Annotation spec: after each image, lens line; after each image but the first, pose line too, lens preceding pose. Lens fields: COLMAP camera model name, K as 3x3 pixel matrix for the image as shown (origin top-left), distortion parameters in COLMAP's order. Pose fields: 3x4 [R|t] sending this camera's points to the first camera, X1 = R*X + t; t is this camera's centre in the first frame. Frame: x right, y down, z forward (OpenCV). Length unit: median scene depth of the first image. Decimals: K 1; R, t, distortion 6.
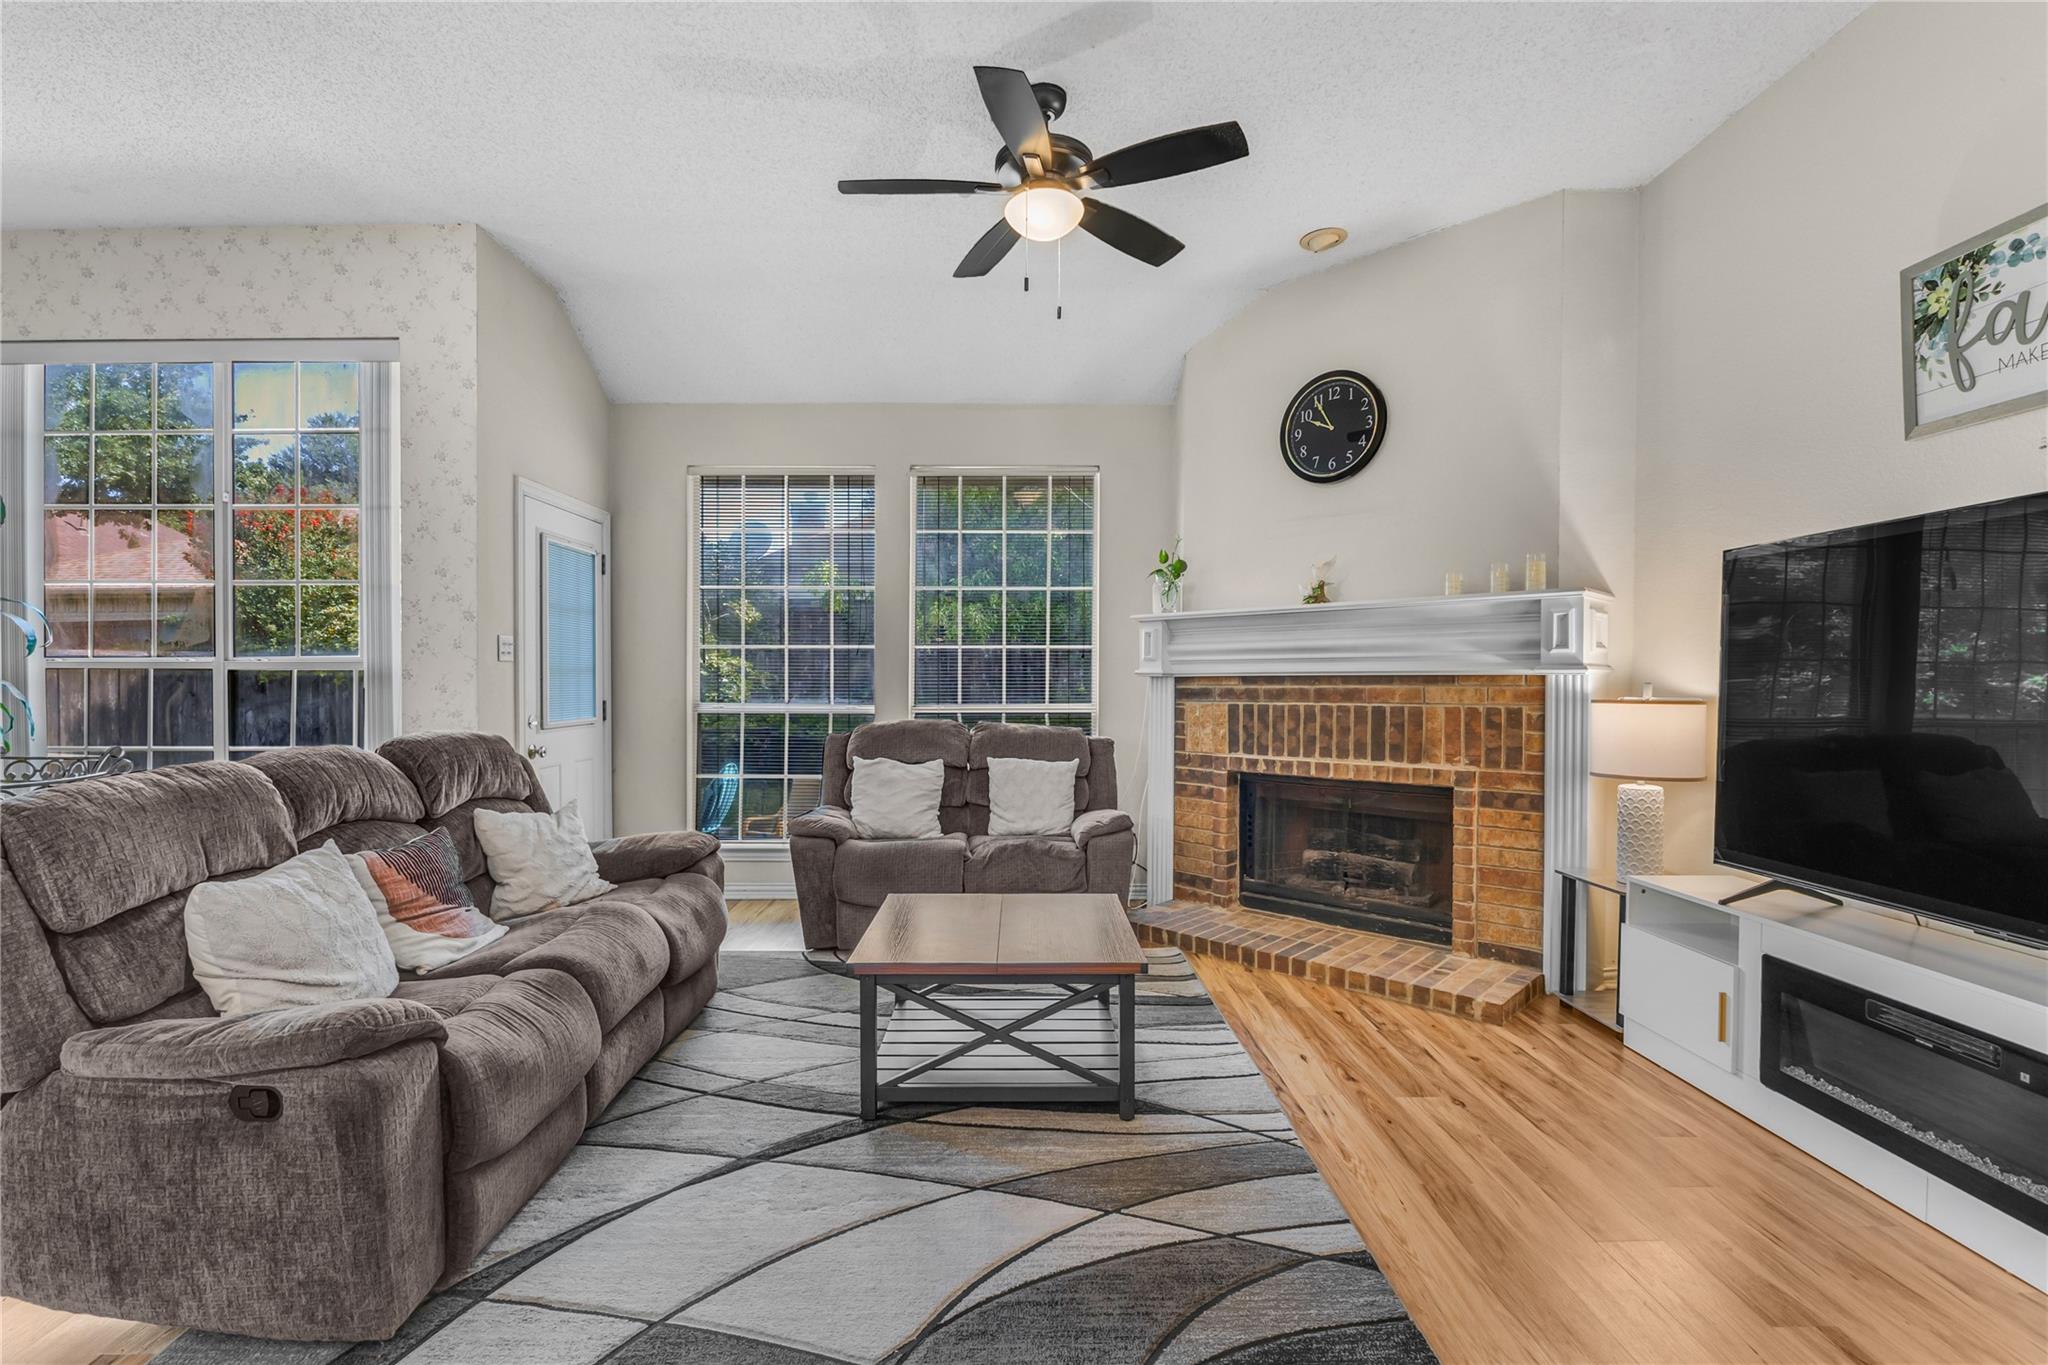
lens RADIAL K [[931.8, 0, 1022.1], [0, 931.8, 701.6], [0, 0, 1]] dist [-0.010963, 0.000124]
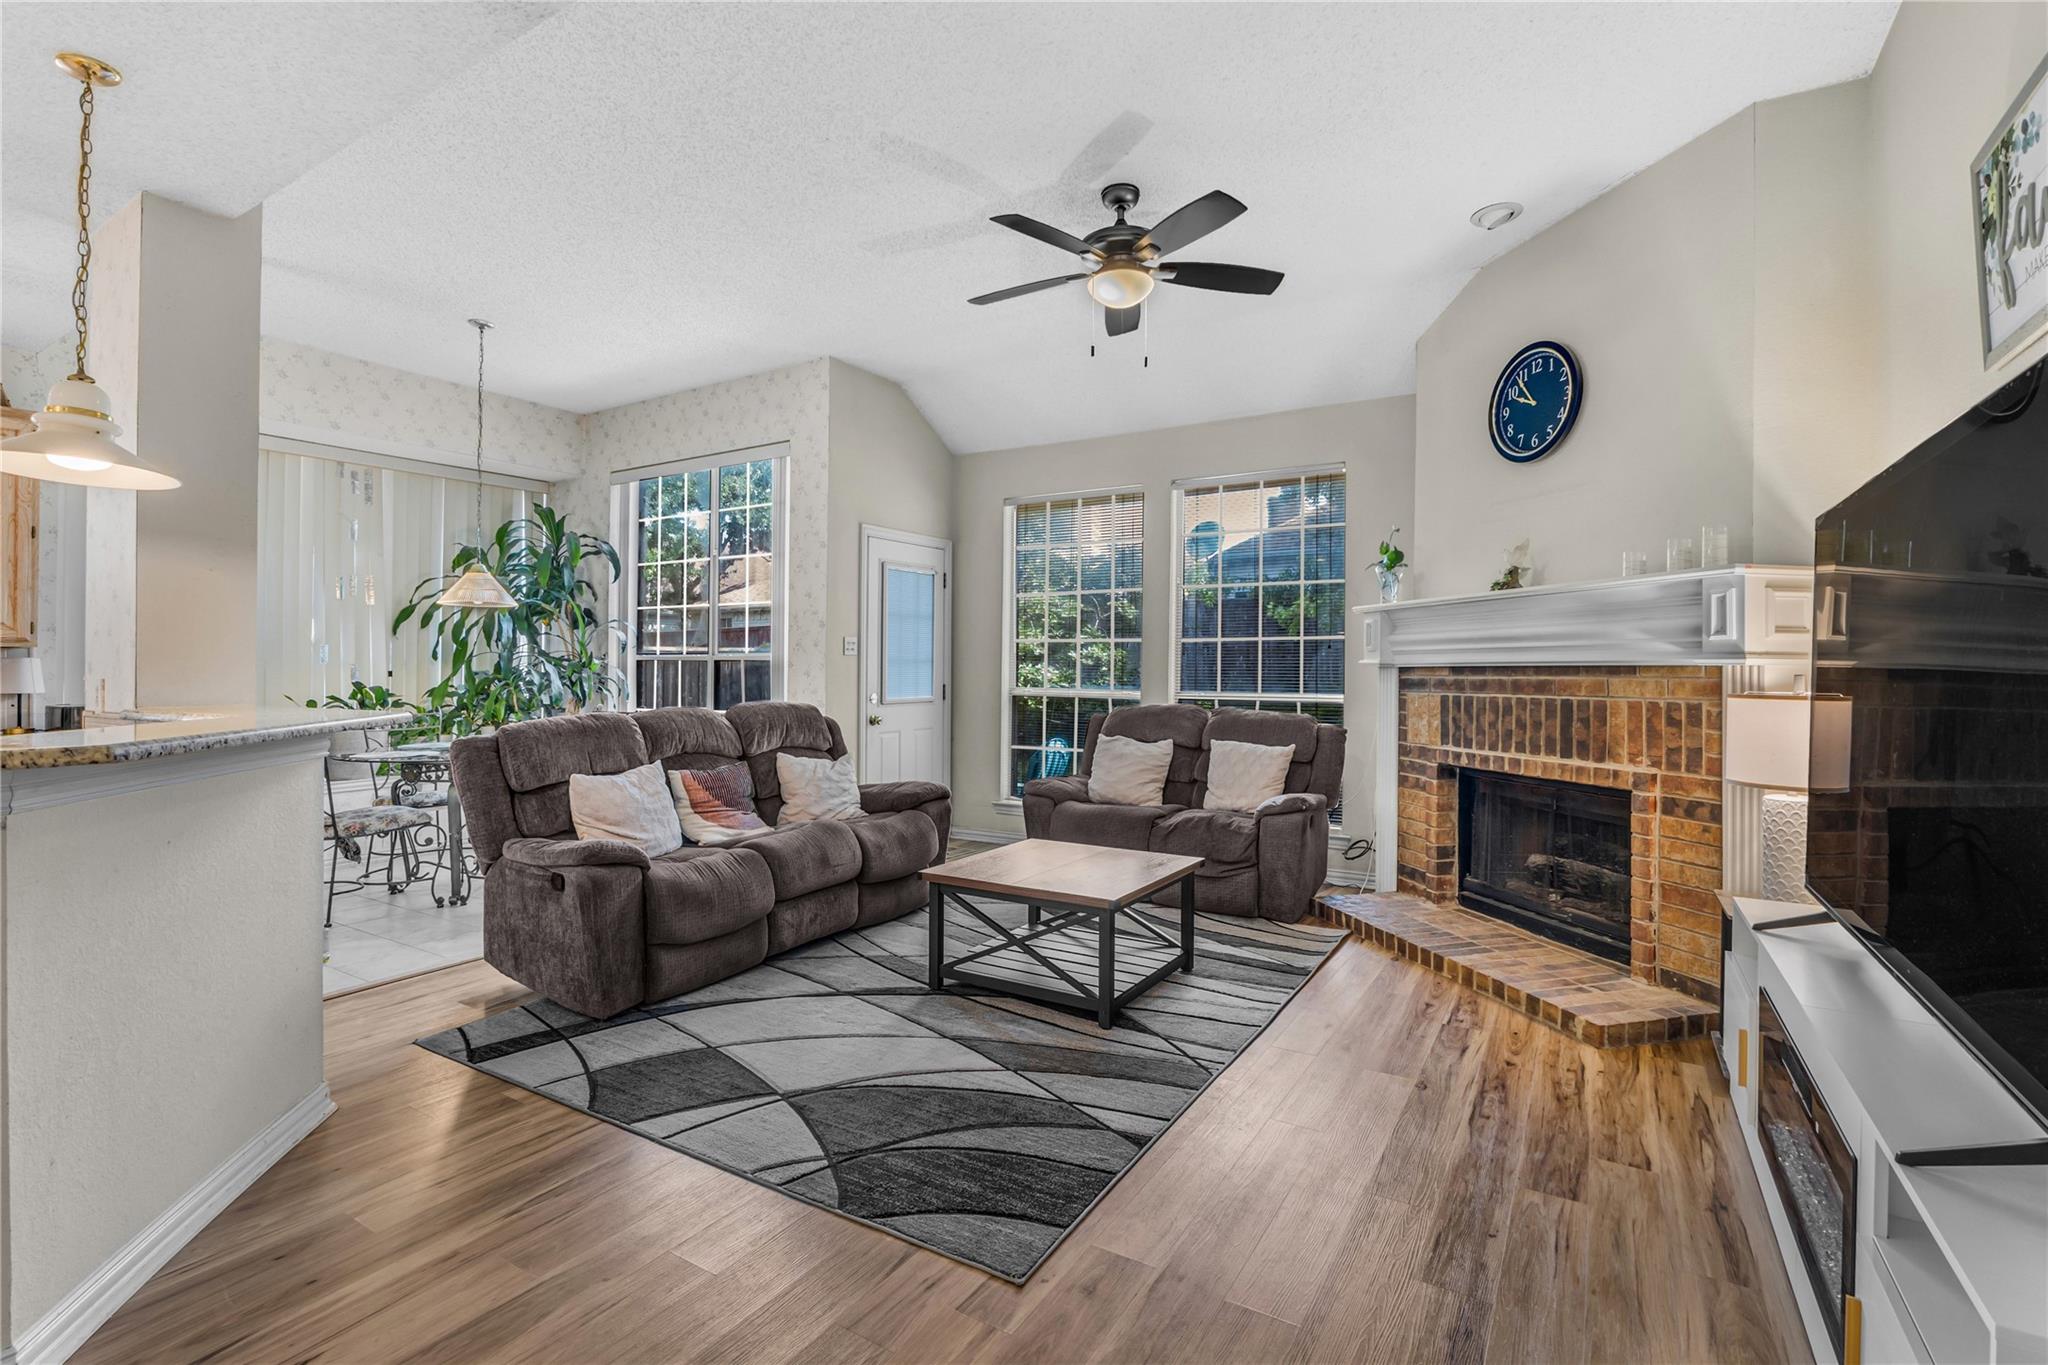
lens RADIAL K [[931.8, 0, 1021.3], [0, 931.8, 667.2], [0, 0, 1]] dist [-0.010963, 0.000124]
pose [[0.850362, 0.001647, -0.526196, 0.448157], [-0.015287, 0.999650, -0.021576, 0.001602], [0.525976, 0.026391, 0.850090, -0.075938]]
